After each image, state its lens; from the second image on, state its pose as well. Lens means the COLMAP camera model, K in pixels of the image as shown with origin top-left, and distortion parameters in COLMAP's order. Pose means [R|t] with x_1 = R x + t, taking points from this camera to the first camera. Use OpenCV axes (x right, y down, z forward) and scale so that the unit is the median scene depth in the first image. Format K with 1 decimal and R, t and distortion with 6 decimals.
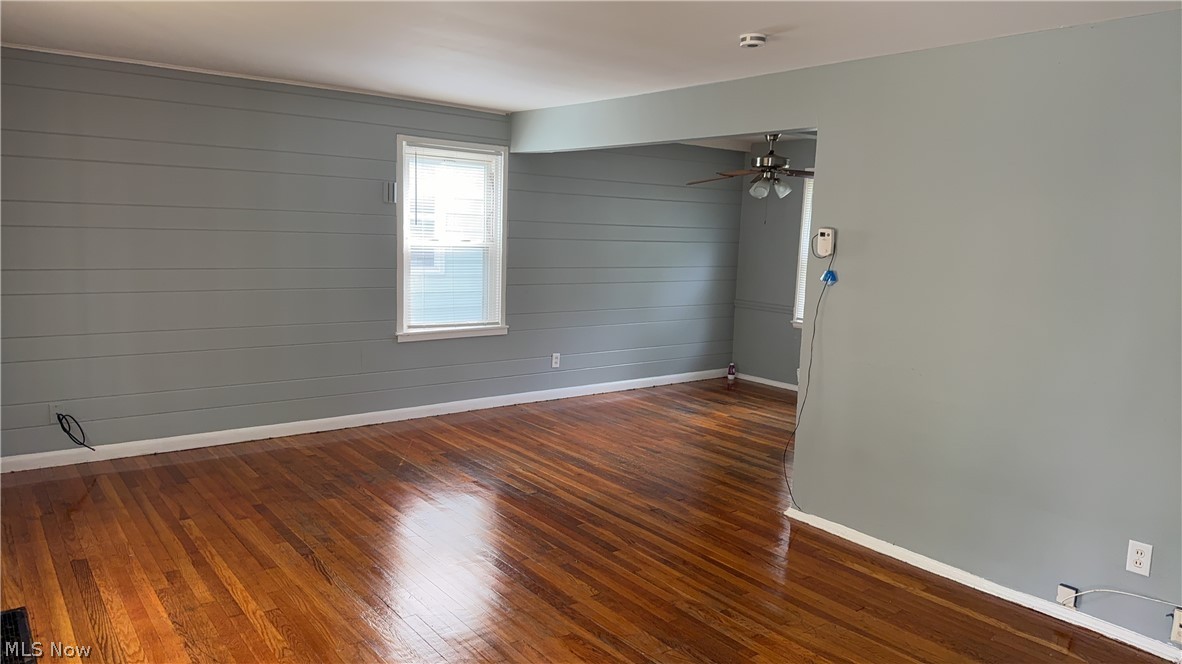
lens RADIAL K [[800.0, 0, 587.5], [0, 800.0, 340.4], [0, 0, 1]] dist [0.040687, -0.047027]
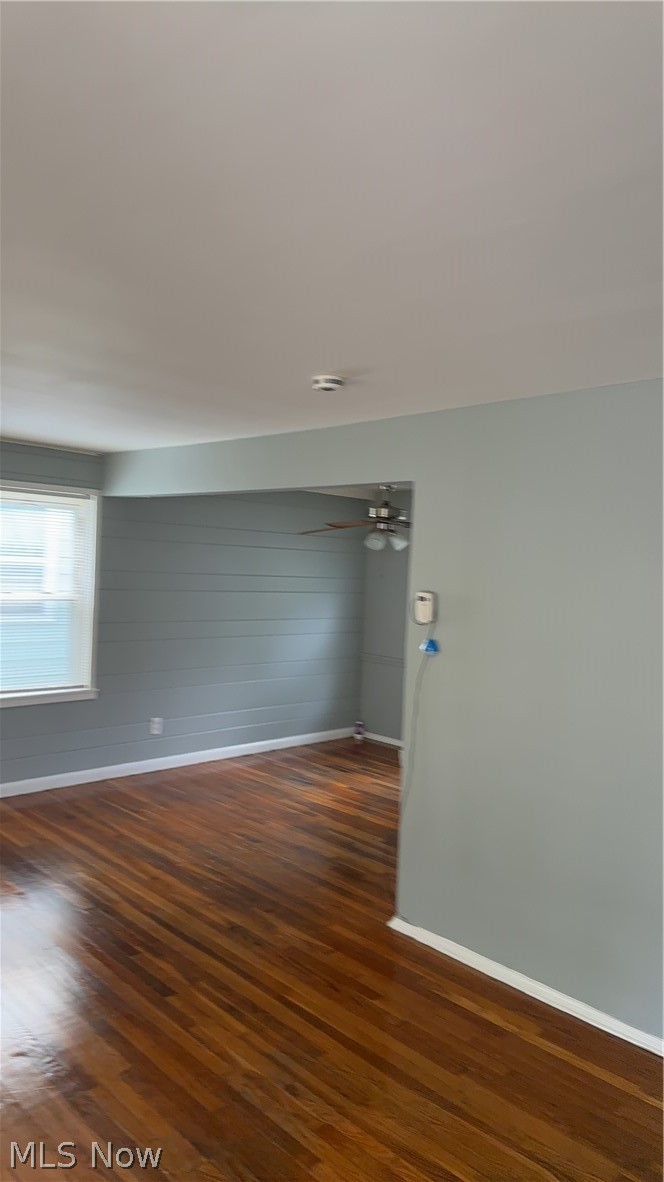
lens RADIAL K [[800.0, 0, 336.2], [0, 800.0, 589.6], [0, 0, 1]] dist [0.040687, -0.047027]
pose [[0.994254, 0.003920, 0.106976, 0.083647], [0.007511, 0.994312, -0.106245, -0.039365], [-0.106784, 0.106438, 0.988569, 0.110503]]
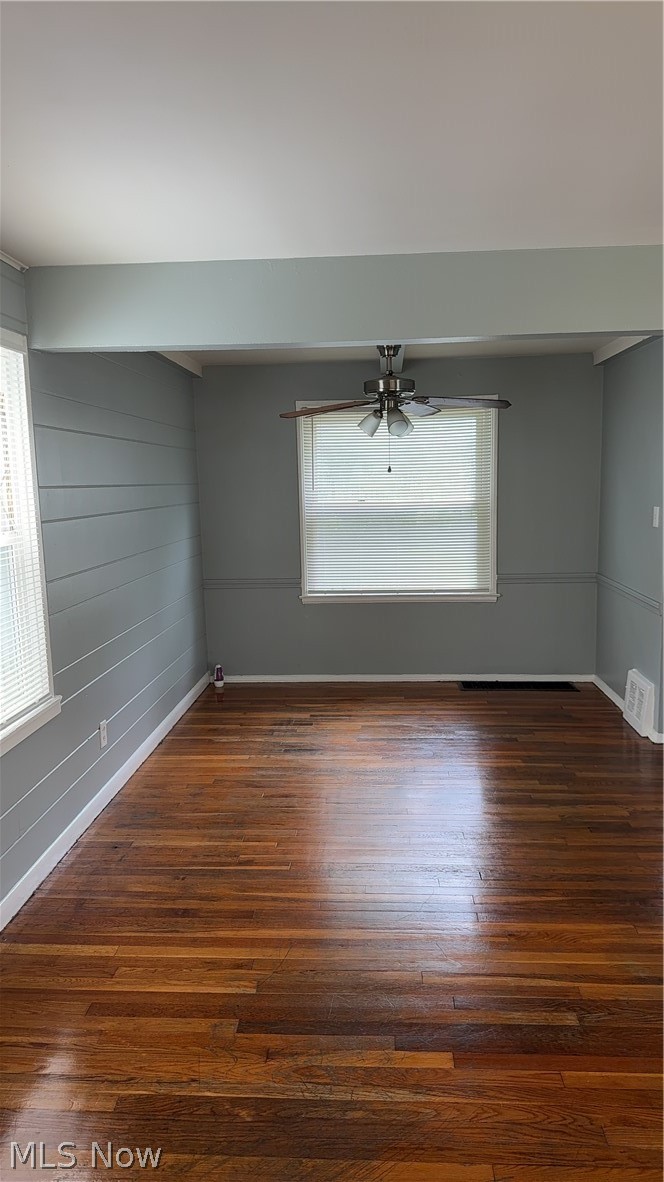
lens RADIAL K [[800.0, 0, 328.3], [0, 800.0, 592.7], [0, 0, 1]] dist [0.040687, -0.047027]
pose [[0.656494, -0.155561, 0.738117, -0.444882], [0.148744, 0.985989, 0.075506, -0.120081], [-0.739521, 0.060221, 0.670434, 0.670609]]
